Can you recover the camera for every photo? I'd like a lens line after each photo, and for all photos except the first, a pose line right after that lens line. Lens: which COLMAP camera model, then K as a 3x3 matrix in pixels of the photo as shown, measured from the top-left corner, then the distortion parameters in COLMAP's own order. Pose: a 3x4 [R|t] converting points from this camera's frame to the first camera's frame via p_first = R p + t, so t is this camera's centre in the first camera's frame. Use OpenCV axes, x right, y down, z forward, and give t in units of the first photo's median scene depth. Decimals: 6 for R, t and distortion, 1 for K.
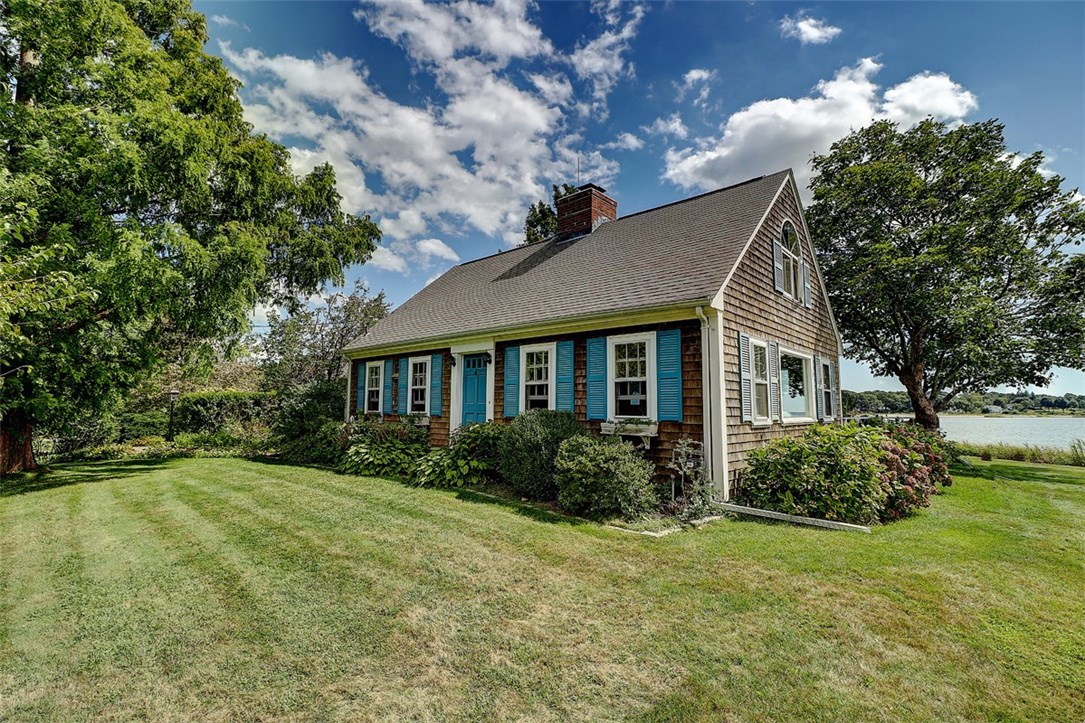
lens RADIAL K [[504.3, 0, 542.5], [0, 504.3, 361.5], [0, 0, 1]] dist [0.000762, -0.000011]
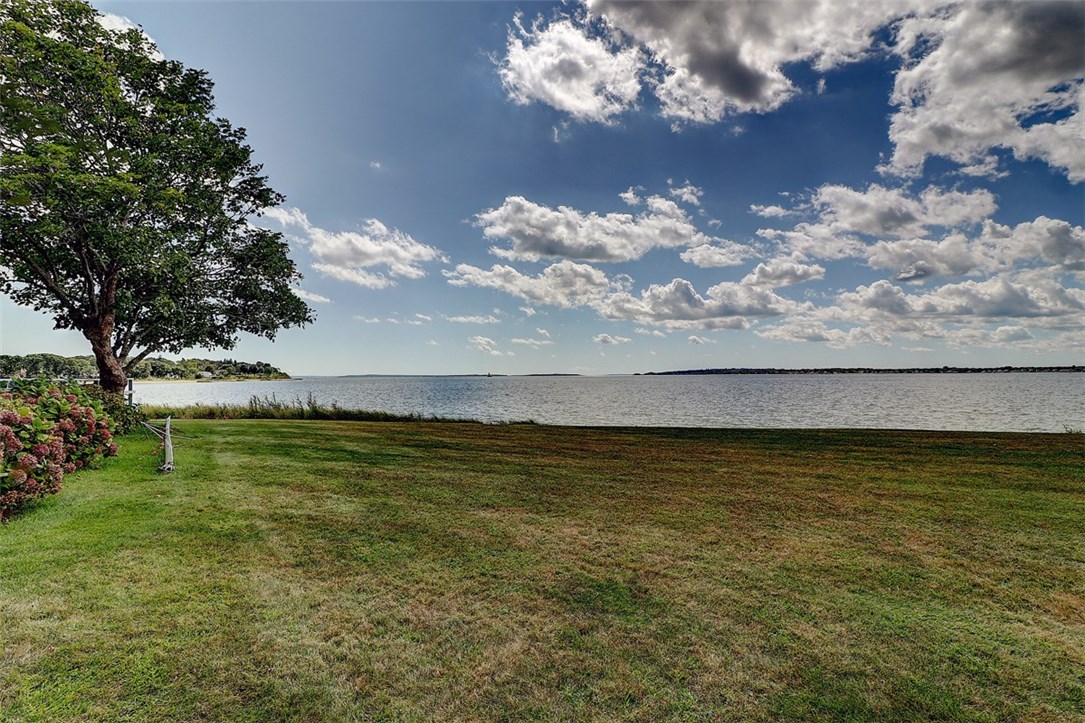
lens RADIAL K [[527.6, 0, 523.7], [0, 527.6, 361.5], [0, 0, 1]] dist [0.000726, -0.000039]
pose [[0.296006, 0.014147, 0.955081, 0.106261], [-0.078275, 0.996887, 0.009493, 0.018375], [-0.951974, -0.077569, 0.296191, 0.068356]]
